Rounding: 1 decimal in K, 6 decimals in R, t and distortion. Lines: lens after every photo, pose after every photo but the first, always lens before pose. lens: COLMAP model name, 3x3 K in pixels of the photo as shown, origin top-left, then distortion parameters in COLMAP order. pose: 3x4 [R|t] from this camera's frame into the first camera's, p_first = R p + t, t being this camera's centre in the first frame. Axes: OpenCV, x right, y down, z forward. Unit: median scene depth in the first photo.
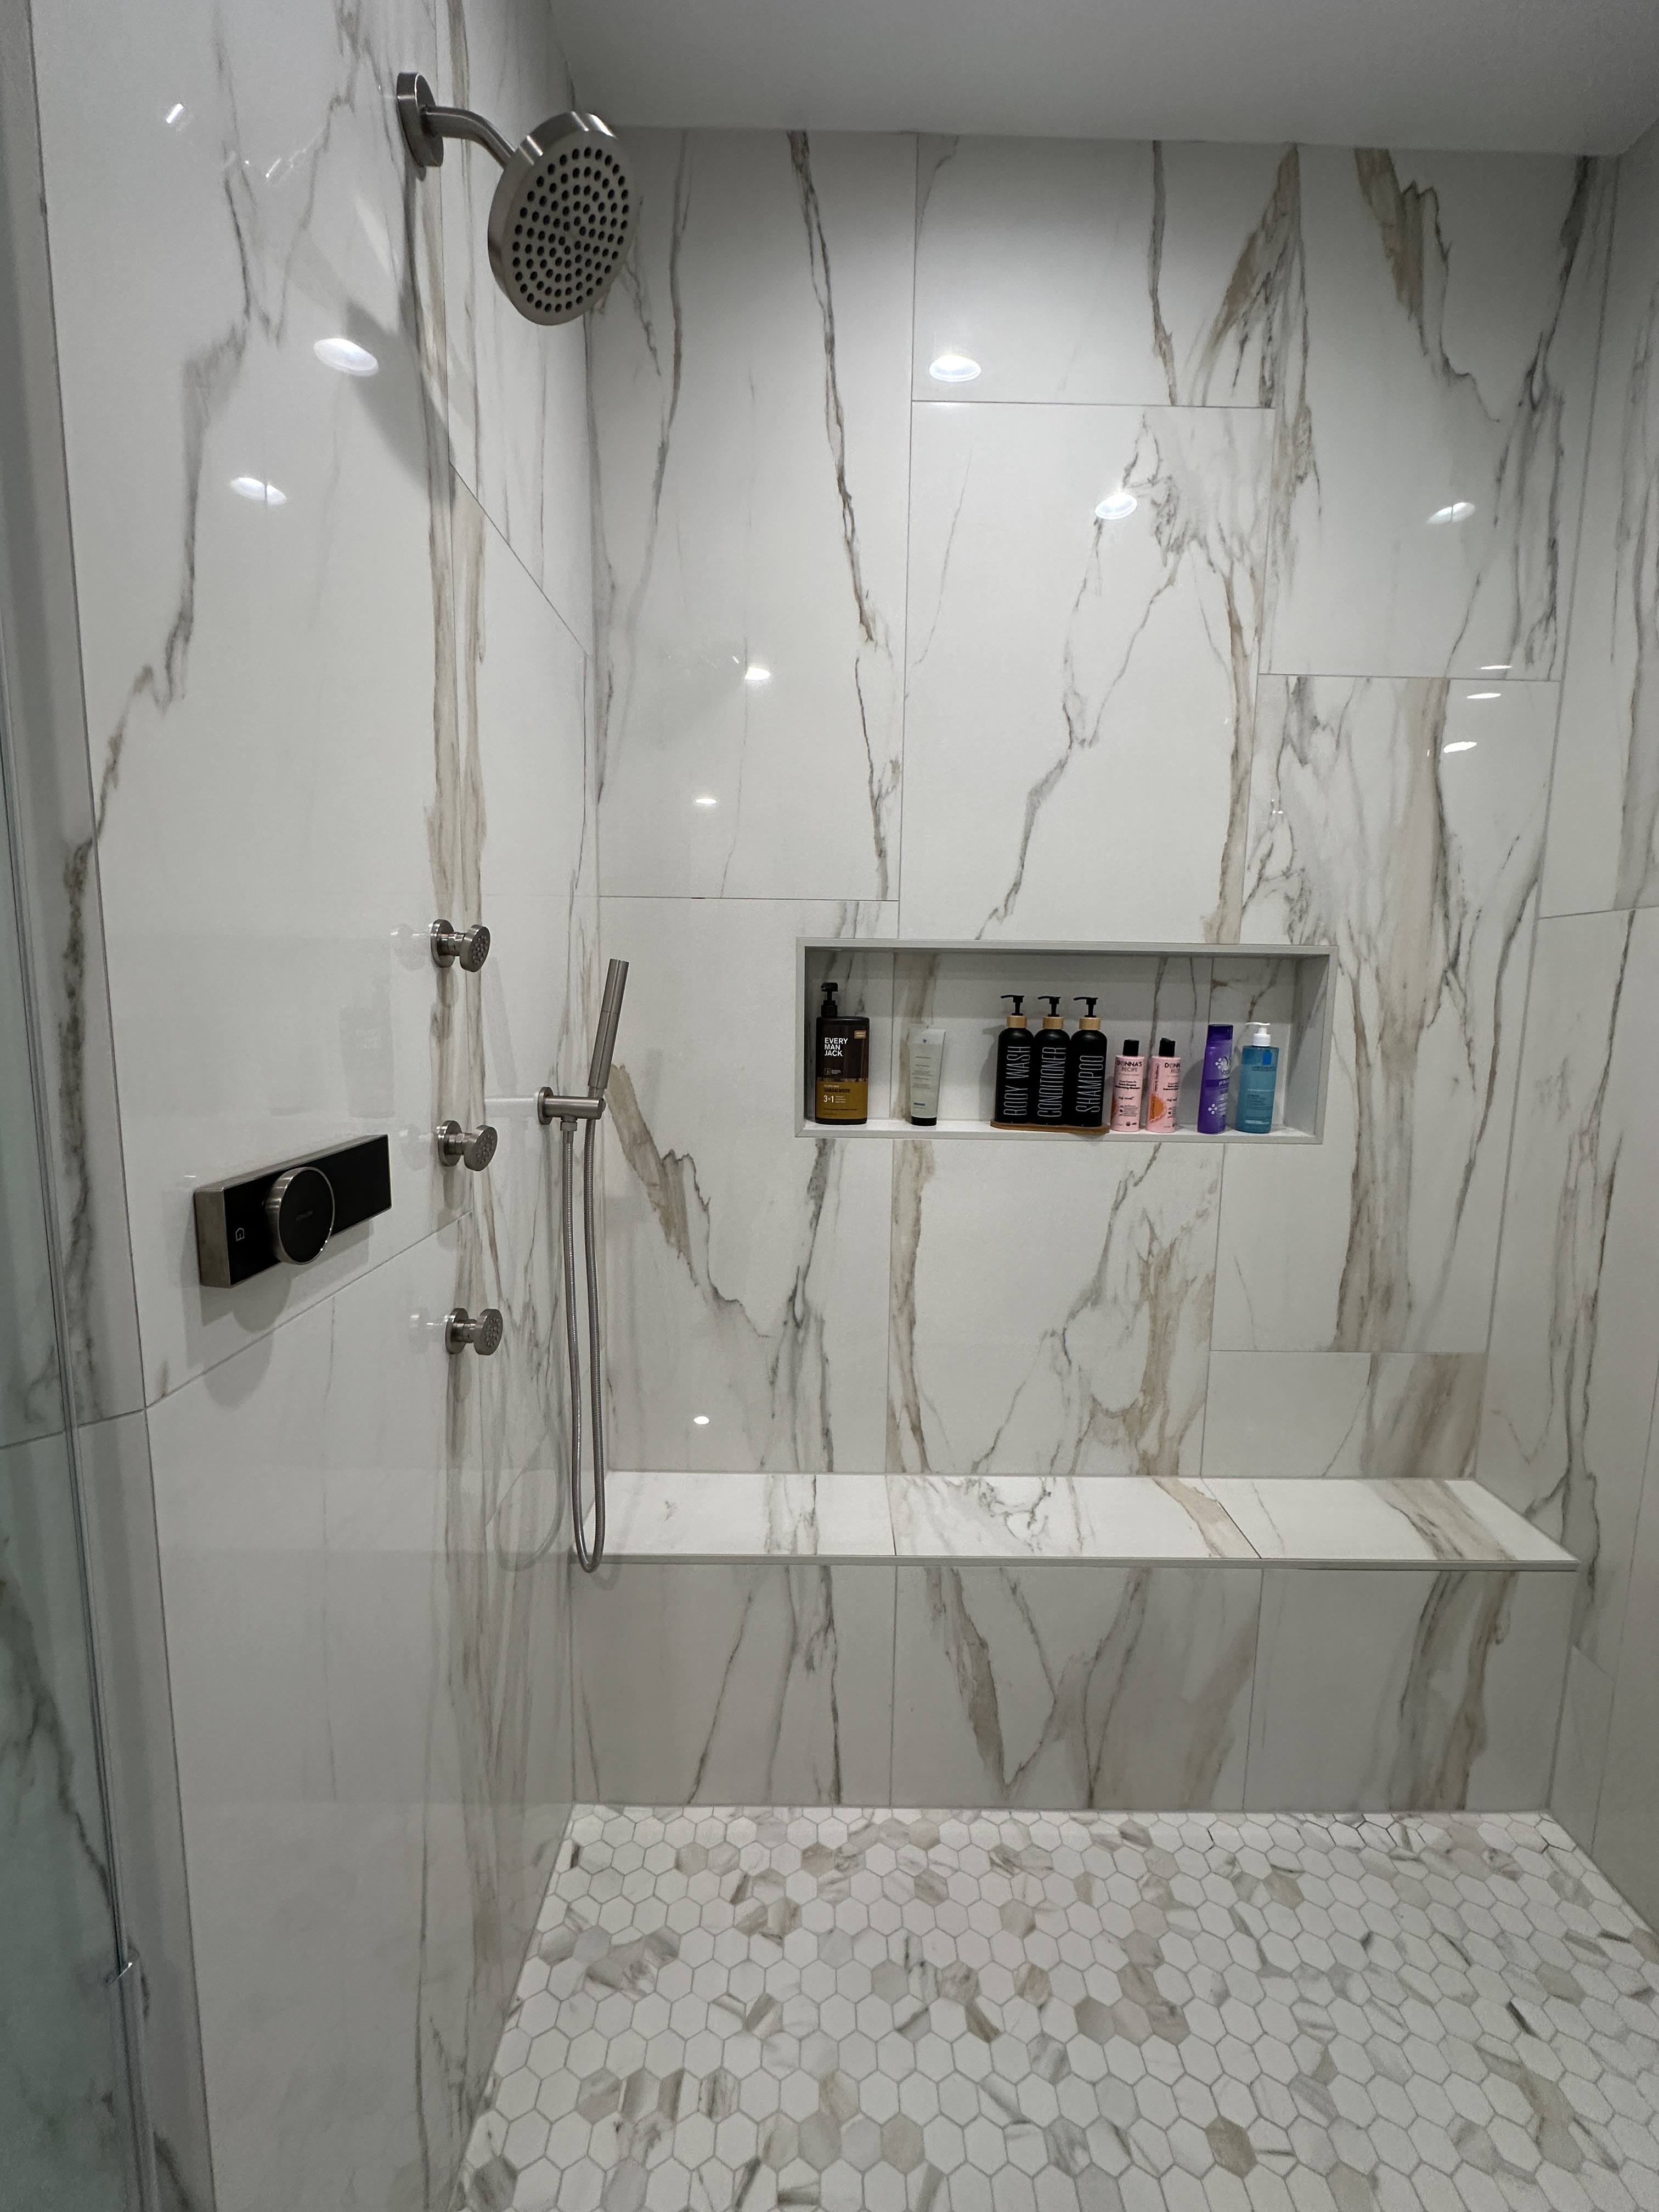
lens RADIAL K [[879.5, 0, 828.7], [0, 879.5, 1102.0], [0, 0, 1]] dist [-0.004057, 0.000715]
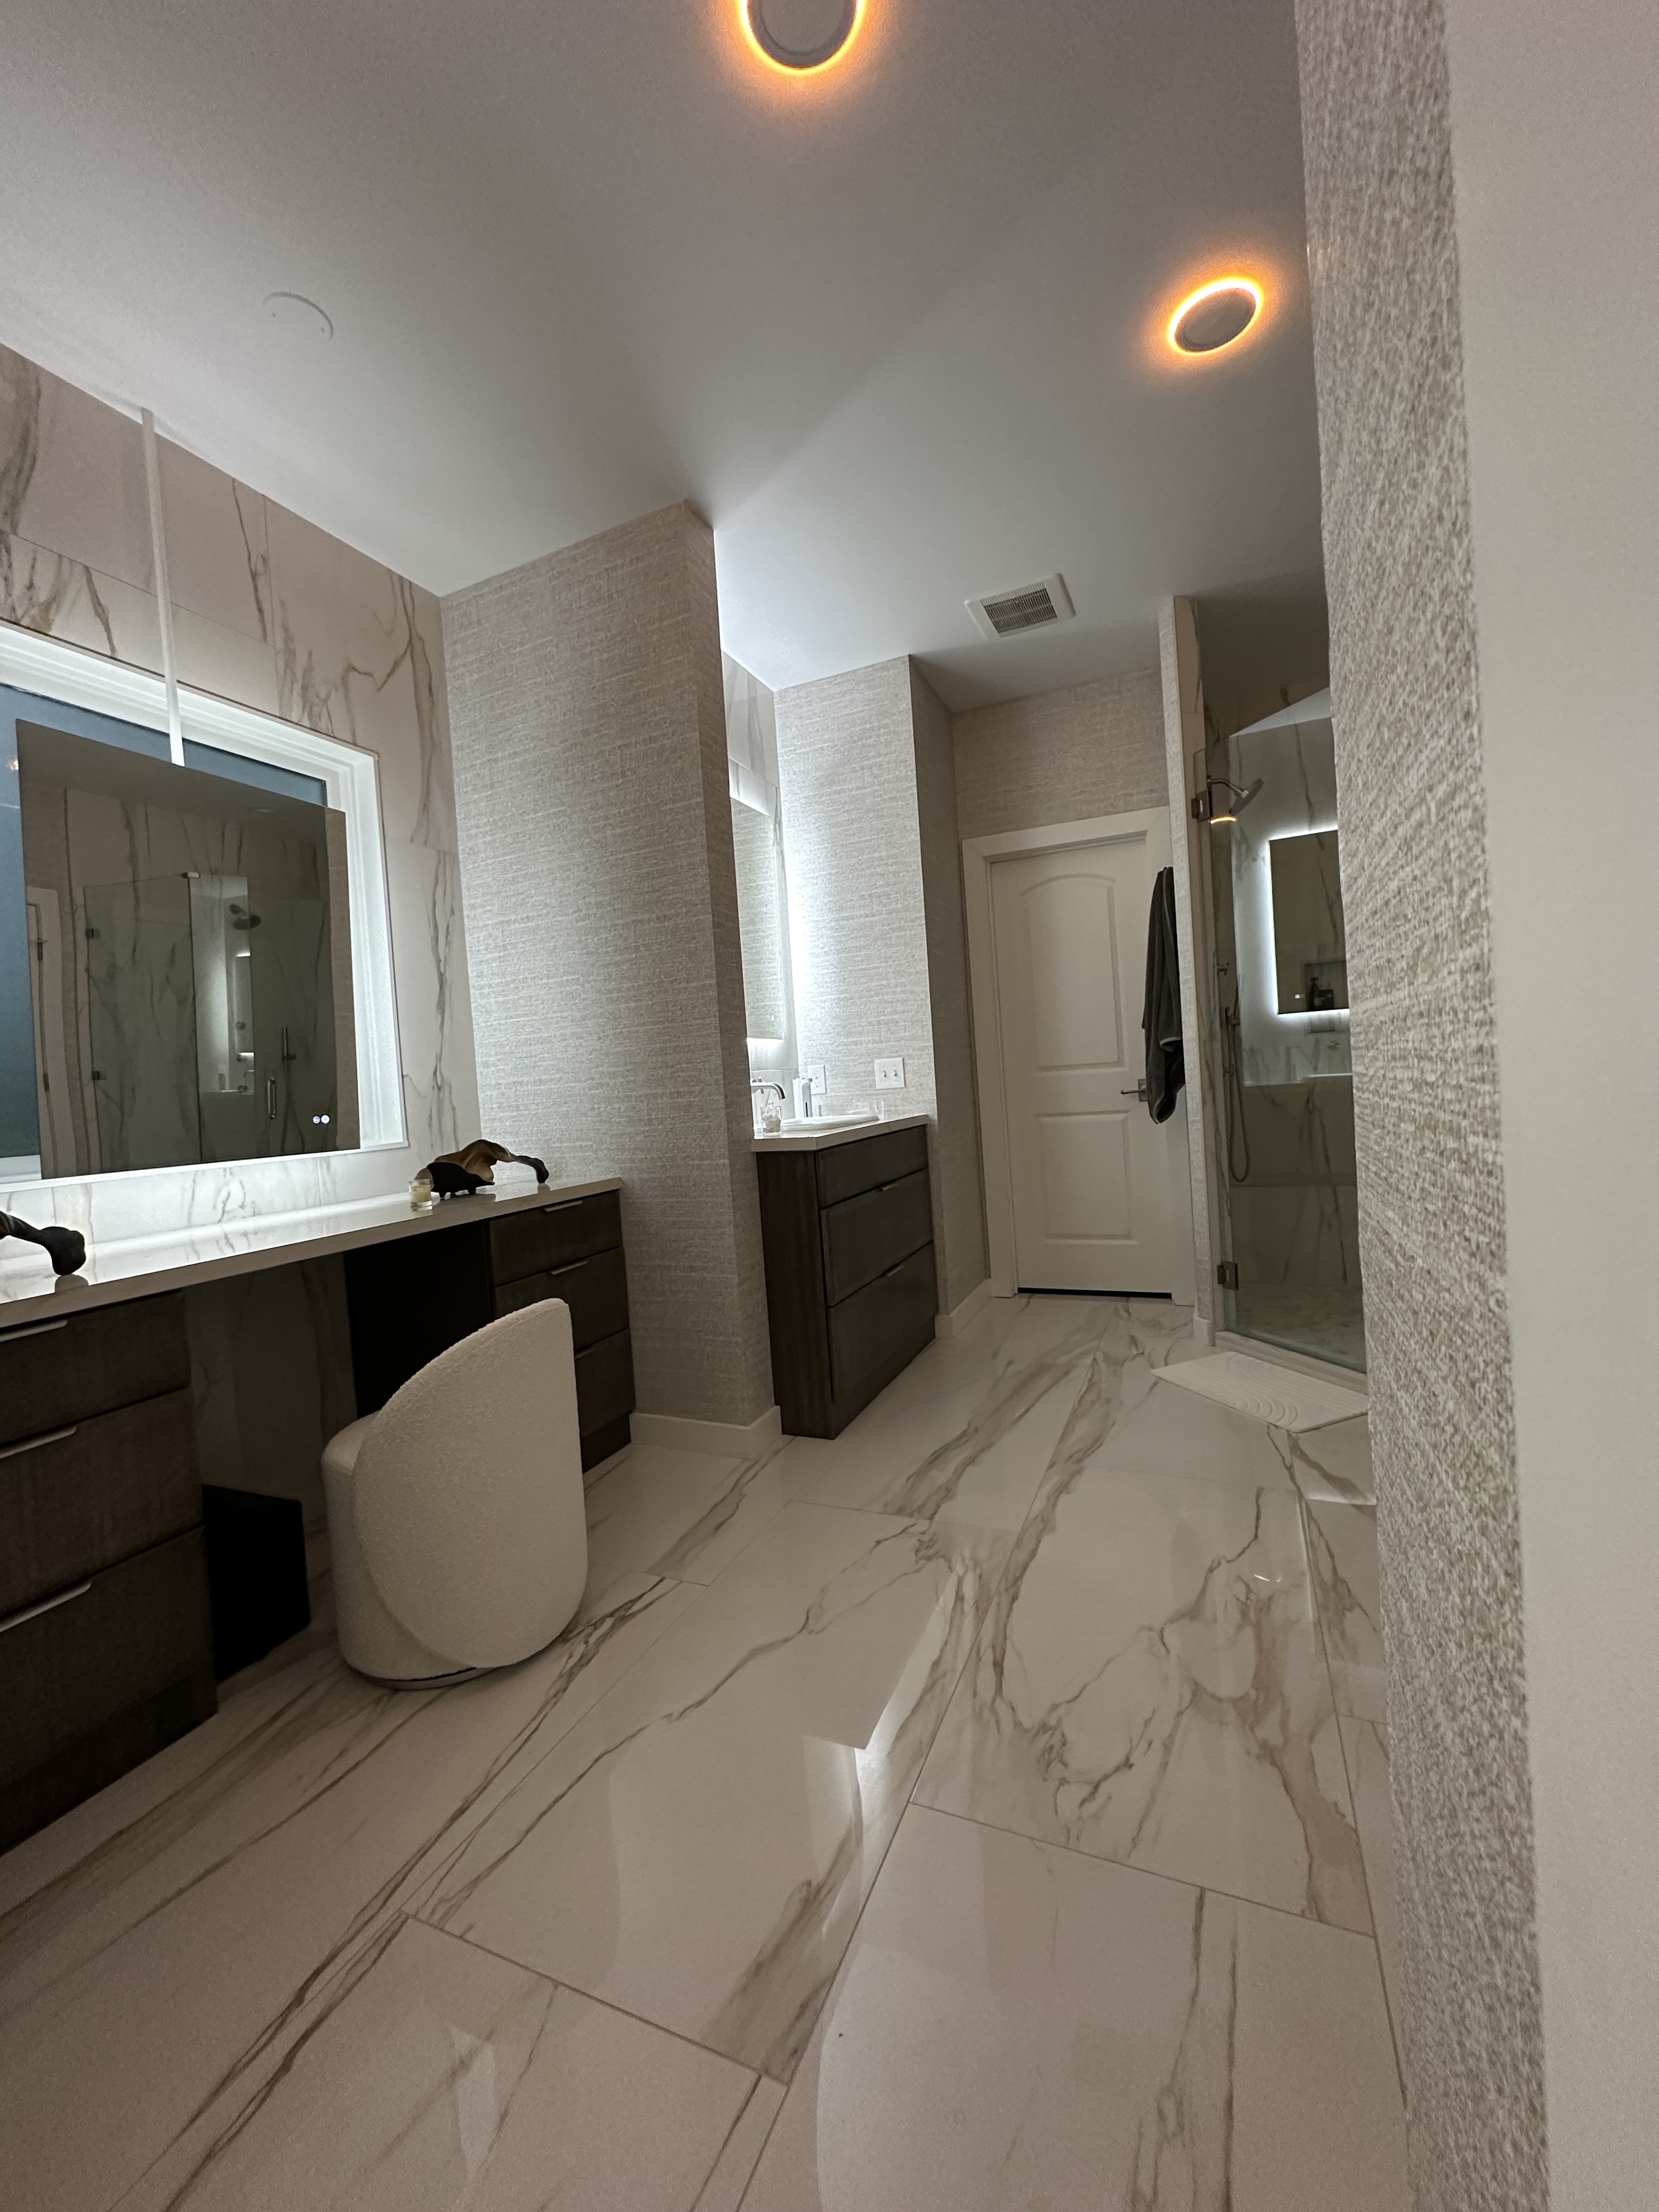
lens RADIAL K [[879.5, 0, 829.2], [0, 879.5, 1104.3], [0, 0, 1]] dist [-0.004057, 0.000715]
pose [[0.907325, -0.066080, -0.415204, -0.265548], [0.030363, 0.995291, -0.092050, 0.463491], [0.419332, 0.070912, 0.905059, -2.054152]]
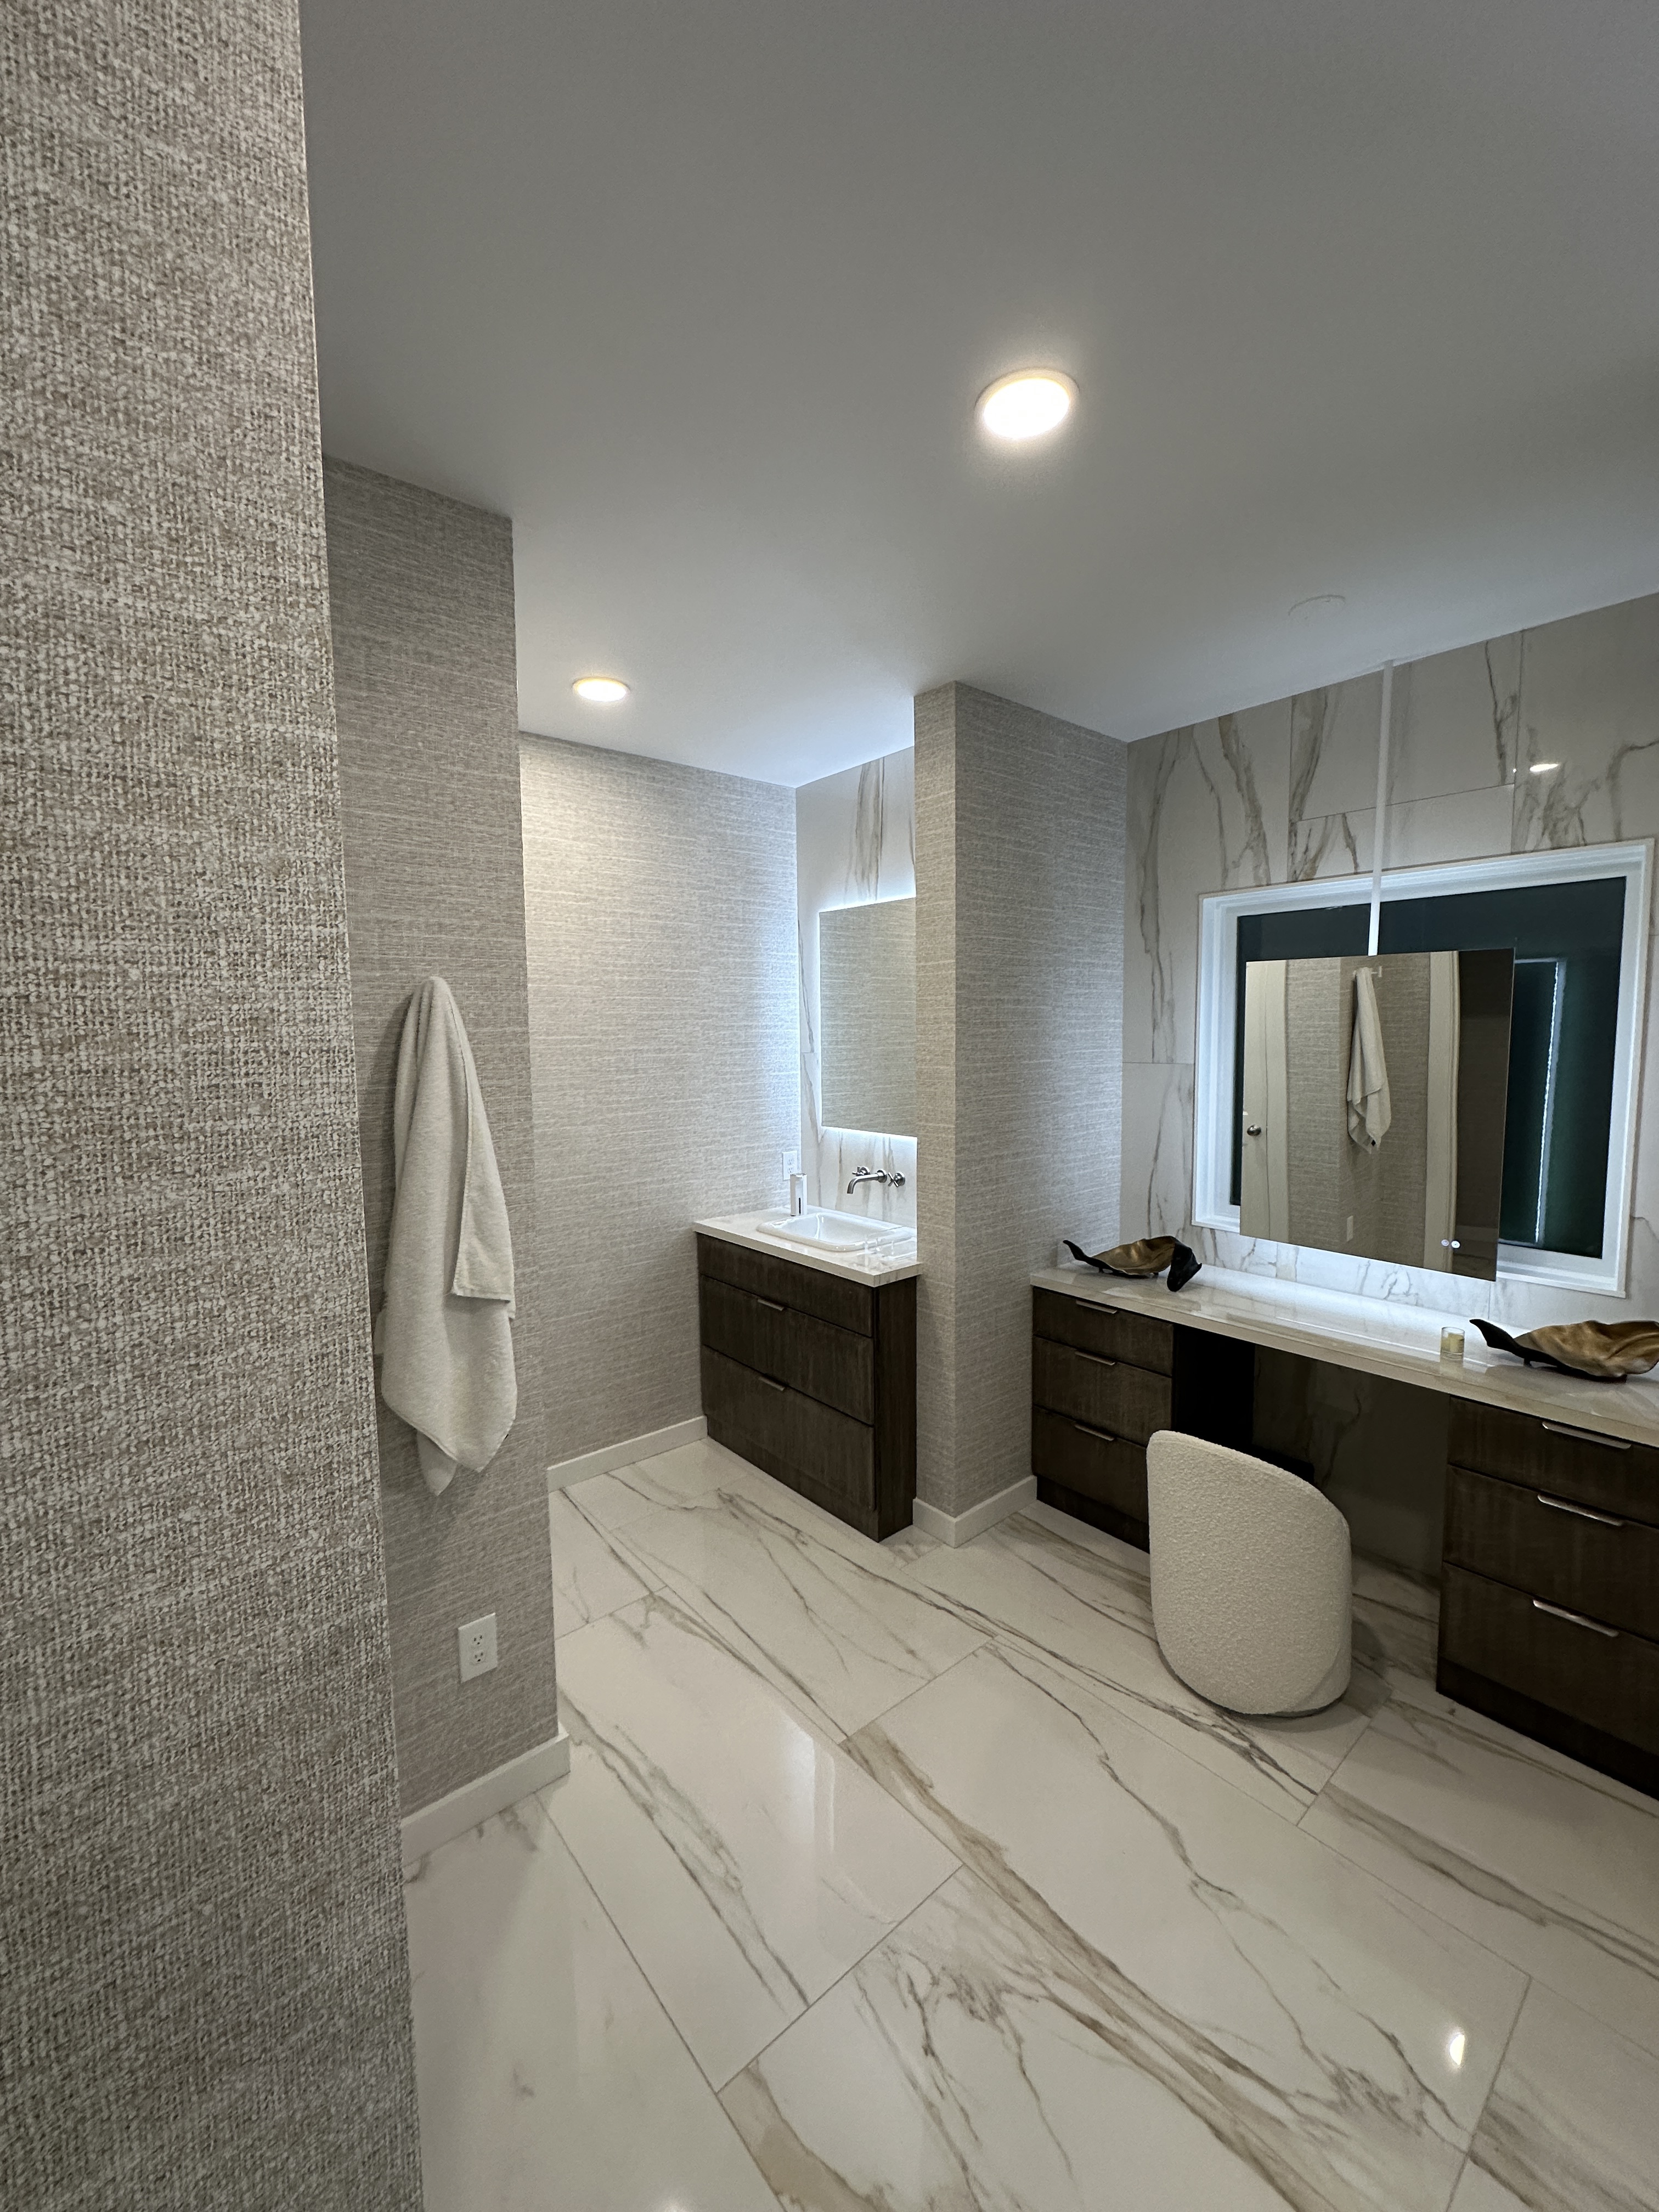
lens RADIAL K [[879.5, 0, 829.6], [0, 879.5, 1102.4], [0, 0, 1]] dist [-0.004057, 0.000715]
pose [[-0.768270, 0.047928, -0.638329, 0.261478], [-0.078685, 0.982560, 0.168476, -0.140501], [0.635272, 0.179662, -0.751100, -0.556855]]
